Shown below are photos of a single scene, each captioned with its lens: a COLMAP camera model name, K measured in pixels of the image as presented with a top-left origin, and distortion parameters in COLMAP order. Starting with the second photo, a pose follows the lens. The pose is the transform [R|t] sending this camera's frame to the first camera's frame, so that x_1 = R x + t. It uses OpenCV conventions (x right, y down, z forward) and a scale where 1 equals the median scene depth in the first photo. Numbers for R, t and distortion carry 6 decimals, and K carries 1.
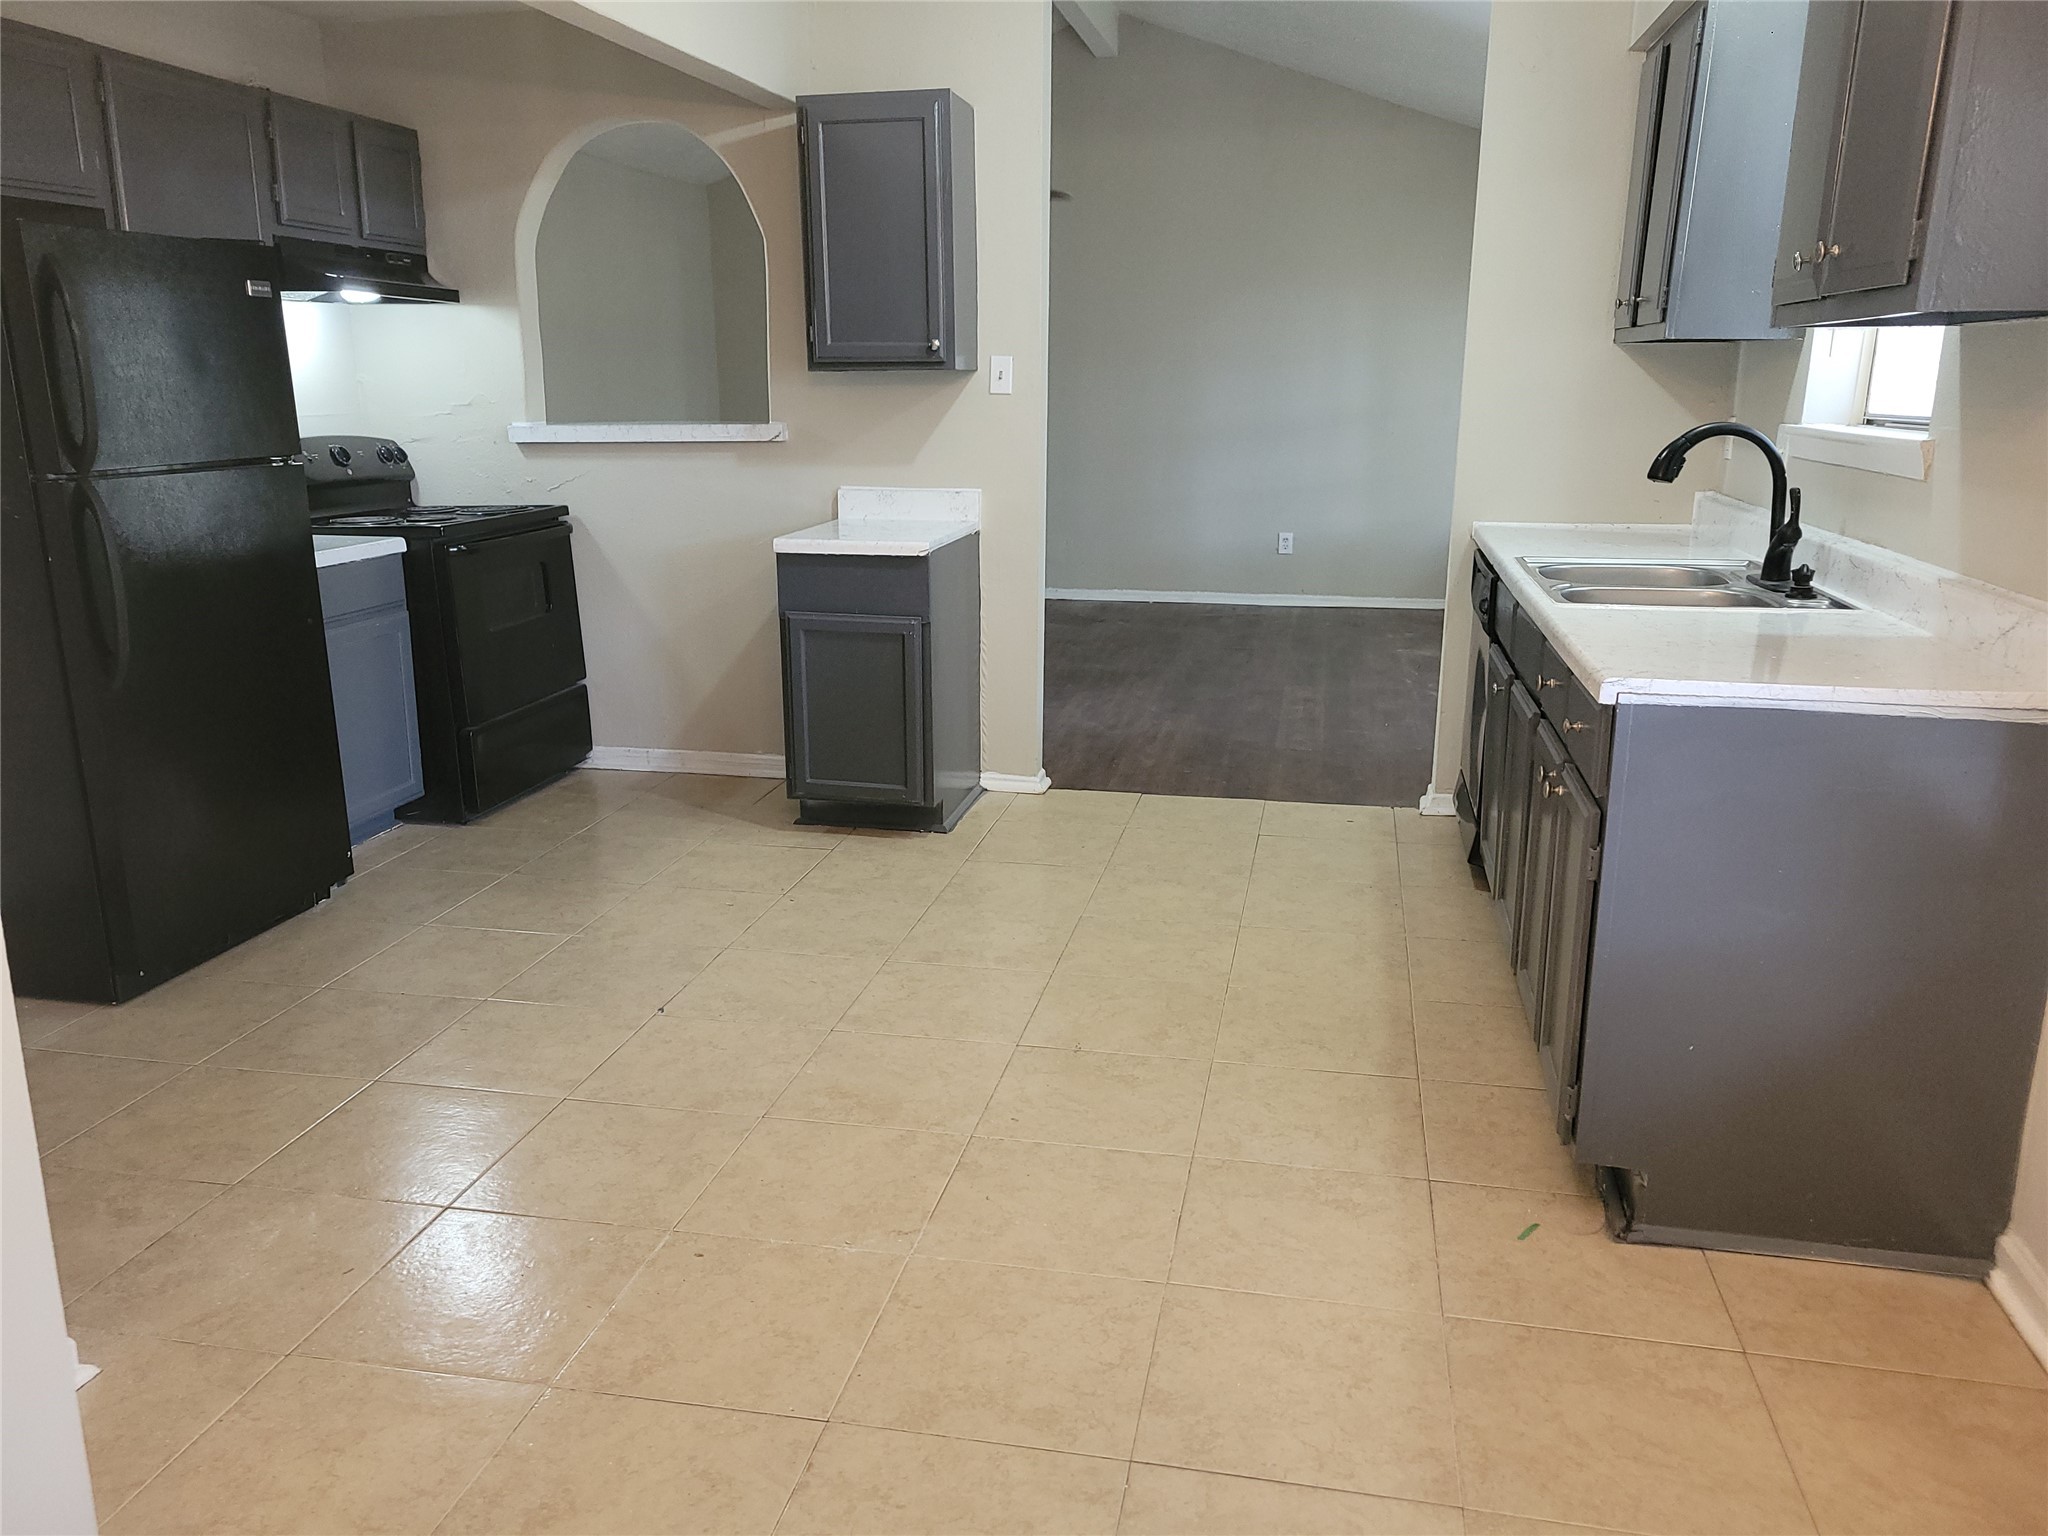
lens RADIAL K [[1516.5, 0, 1008.0], [0, 1516.5, 780.1], [0, 0, 1]] dist [0.004191, -0.008201]
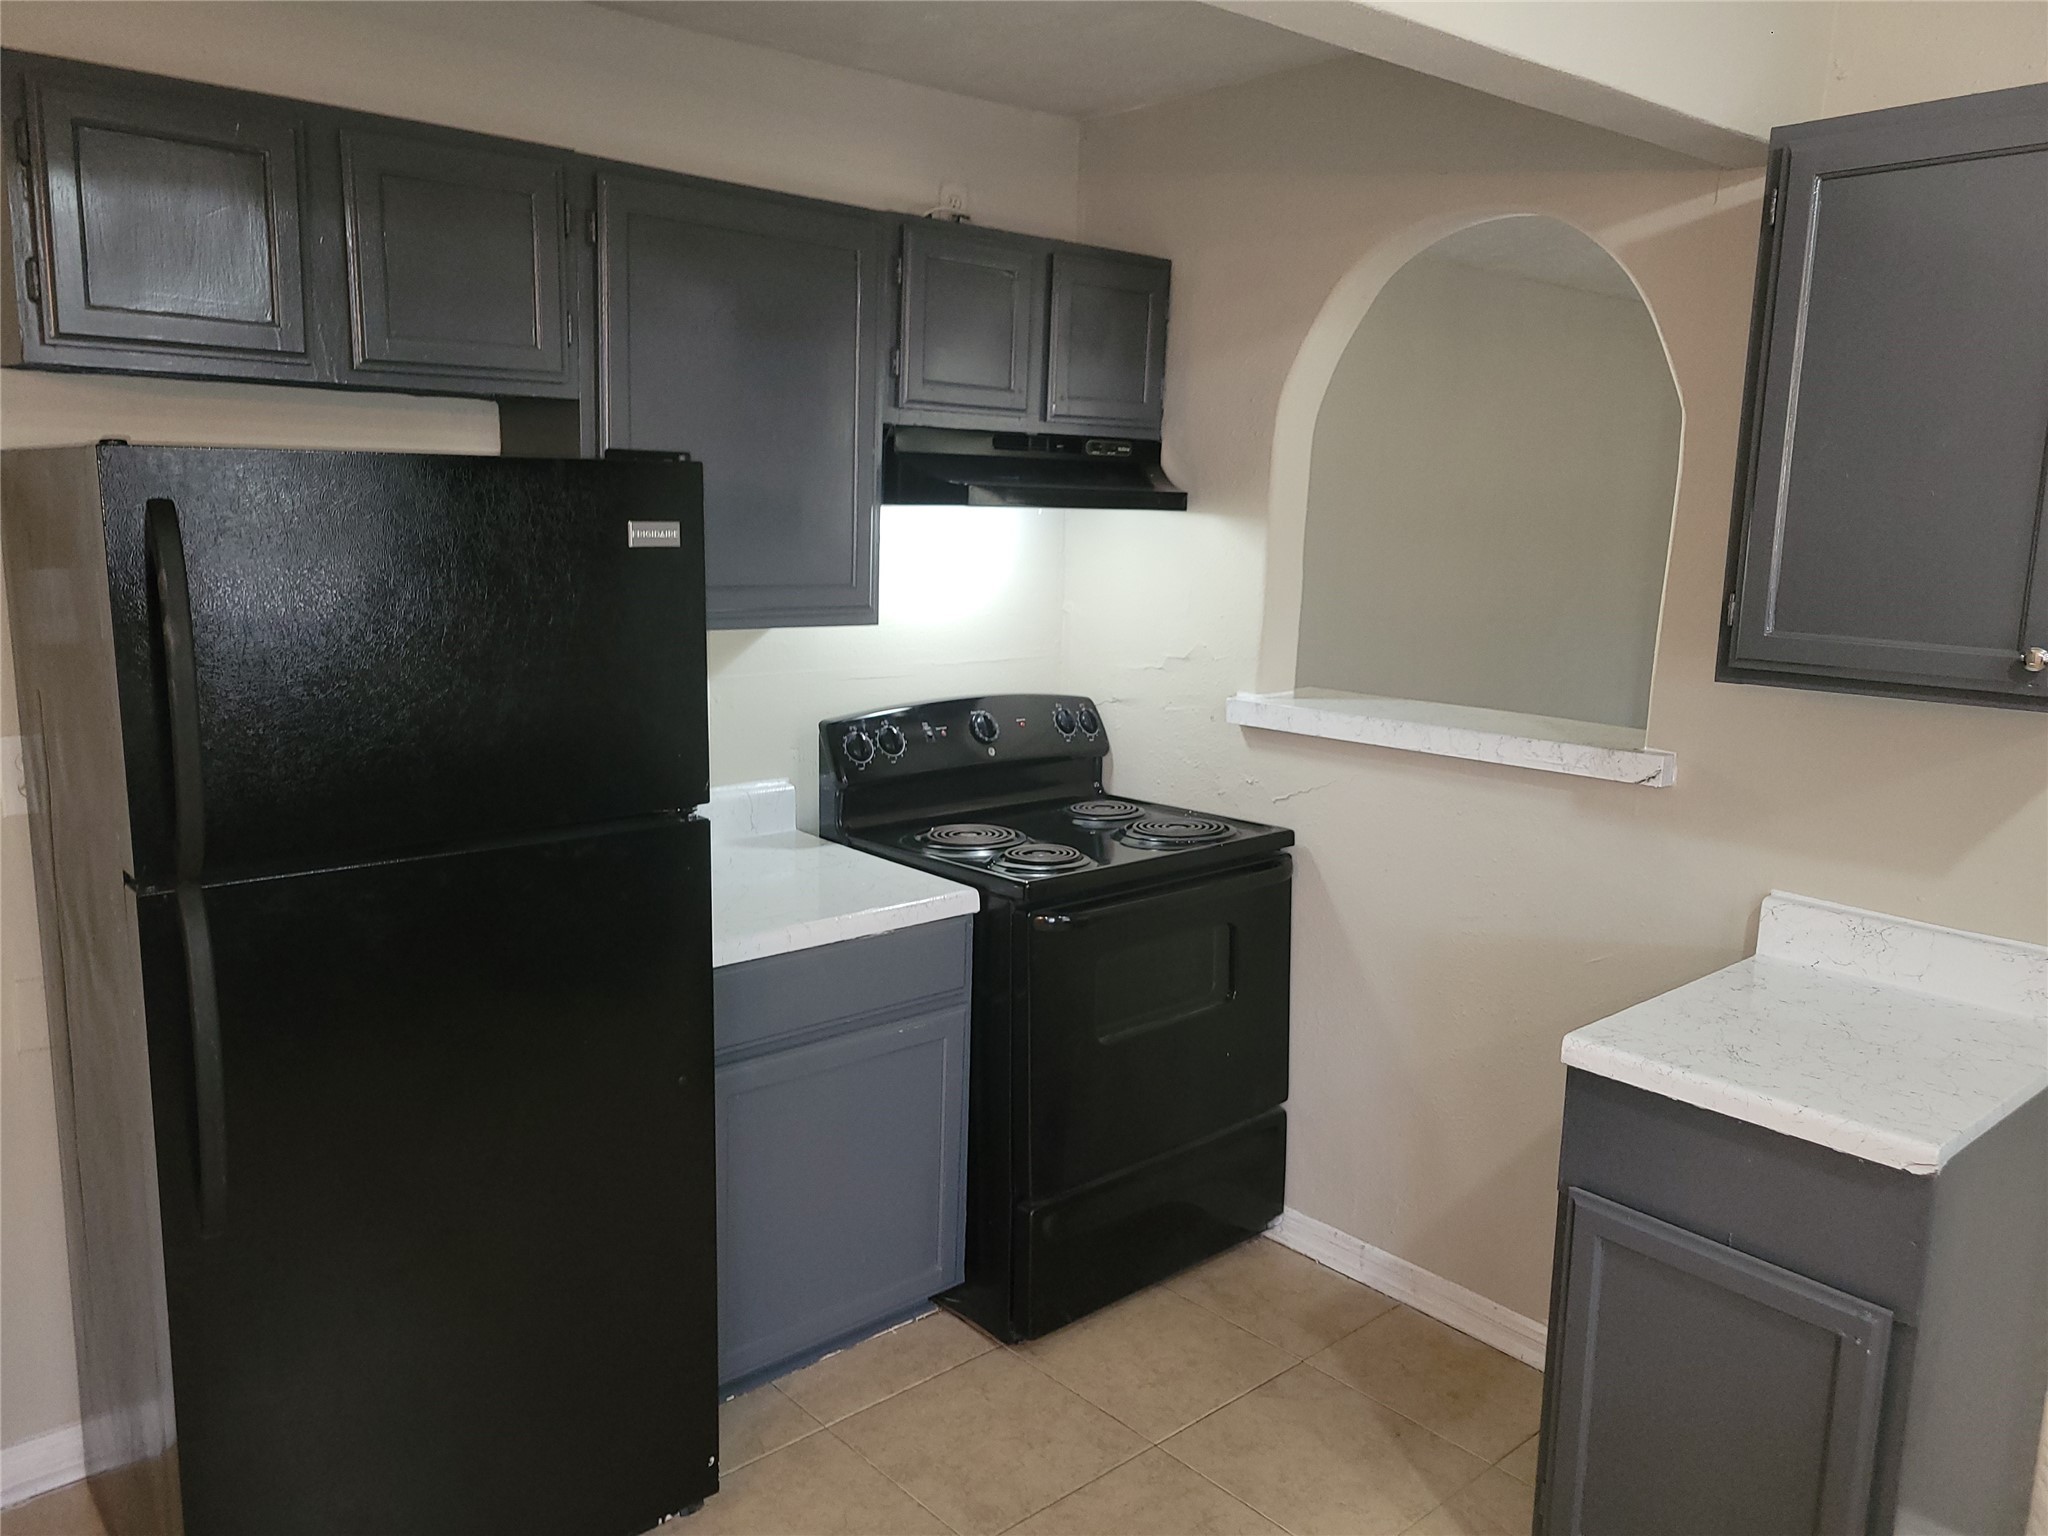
lens RADIAL K [[1538.2, 0, 1024.0], [0, 1538.2, 768.0], [0, 0, 1]] dist [0.023019, -0.001731]
pose [[0.806513, 0.123251, -0.578227, -0.019253], [-0.175035, 0.983961, -0.034404, -0.178419], [0.564712, 0.128957, 0.815150, 0.452127]]
